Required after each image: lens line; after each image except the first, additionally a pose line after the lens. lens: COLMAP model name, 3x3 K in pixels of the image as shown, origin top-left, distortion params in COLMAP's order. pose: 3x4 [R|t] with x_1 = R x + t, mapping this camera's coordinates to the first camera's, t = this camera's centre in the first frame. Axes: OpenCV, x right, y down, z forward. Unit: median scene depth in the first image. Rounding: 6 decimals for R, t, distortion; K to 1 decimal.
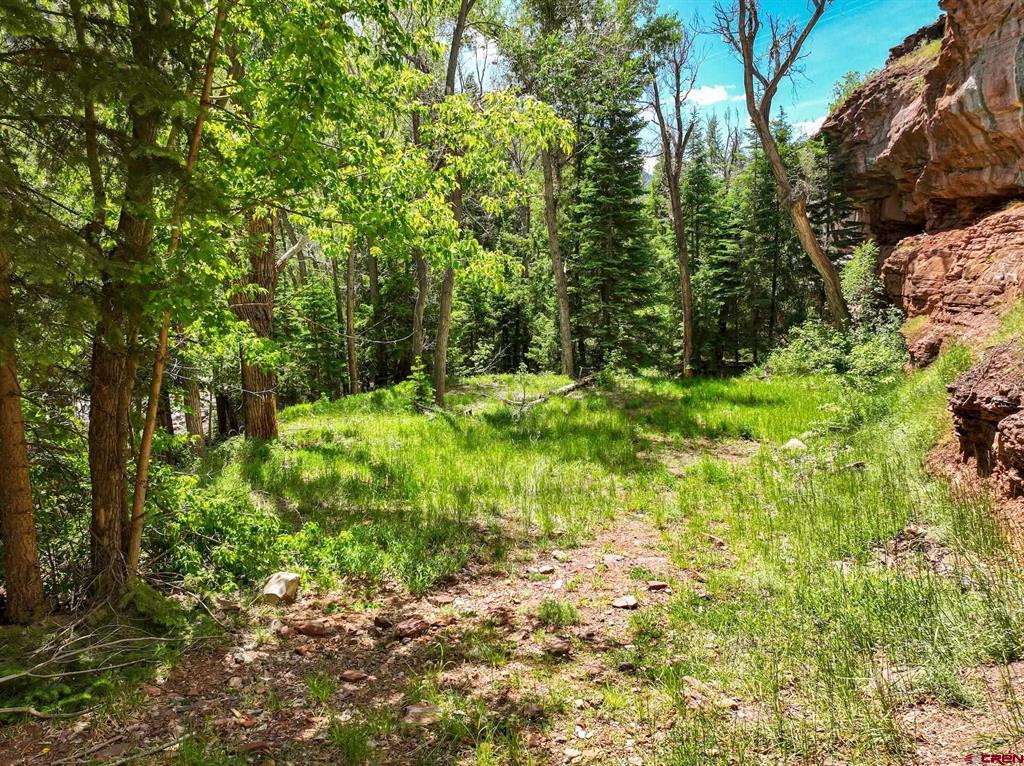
lens RADIAL K [[722.4, 0, 513.0], [0, 722.4, 382.8], [0, 0, 1]] dist [-0.003309, 0.018934]
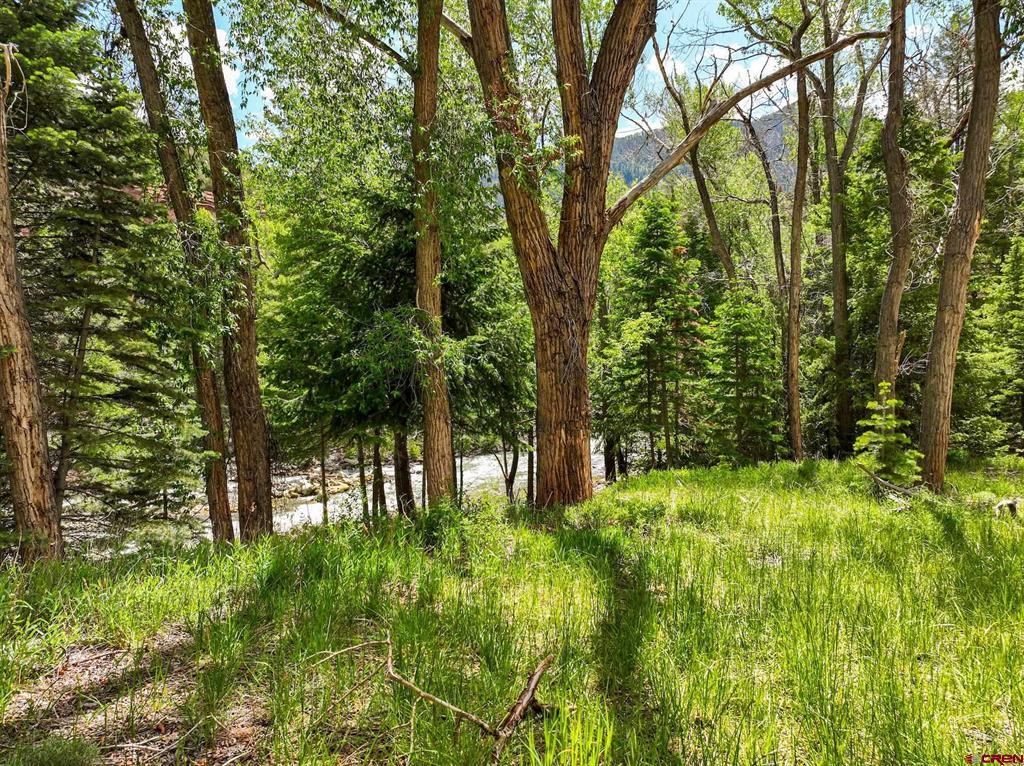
lens RADIAL K [[722.4, 0, 513.3], [0, 722.4, 387.5], [0, 0, 1]] dist [-0.003309, 0.018934]
pose [[0.783591, 0.008247, -0.621222, -0.022674], [-0.087416, 0.991428, -0.097102, 0.032836], [0.615096, 0.130393, 0.777596, 0.429367]]
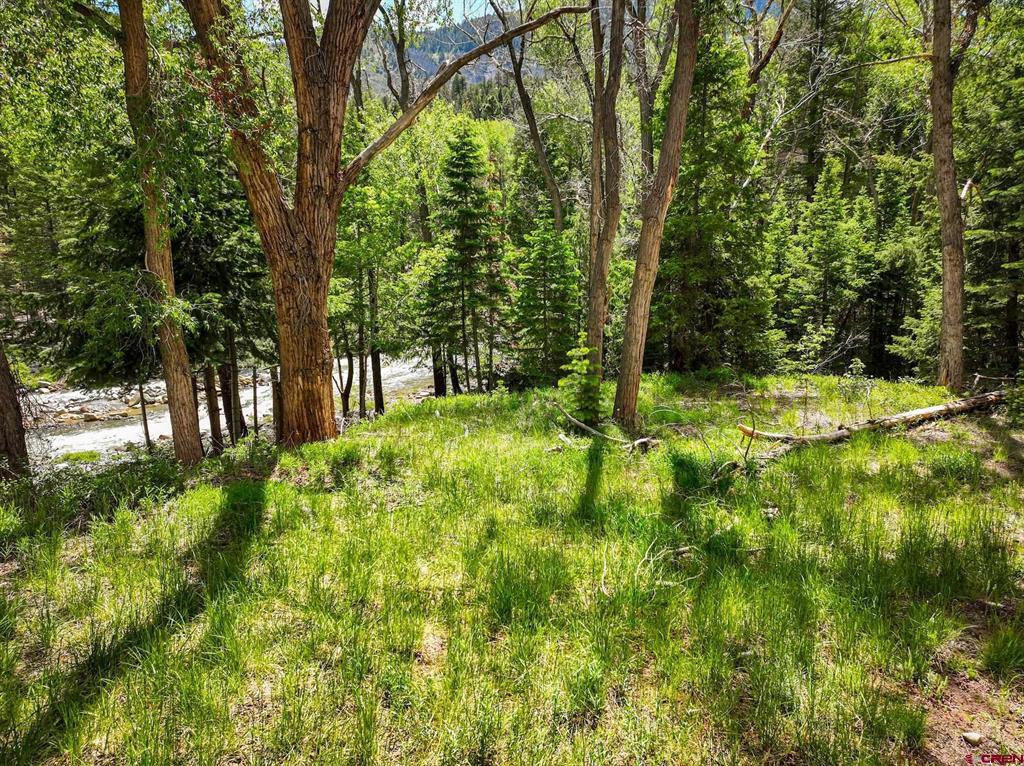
lens RADIAL K [[722.4, 0, 517.2], [0, 722.4, 386.1], [0, 0, 1]] dist [-0.003309, 0.018934]
pose [[0.844141, 0.090981, -0.528345, 0.114610], [-0.076273, 0.995851, 0.049624, -0.017284], [0.530668, -0.001591, 0.847578, 0.456660]]
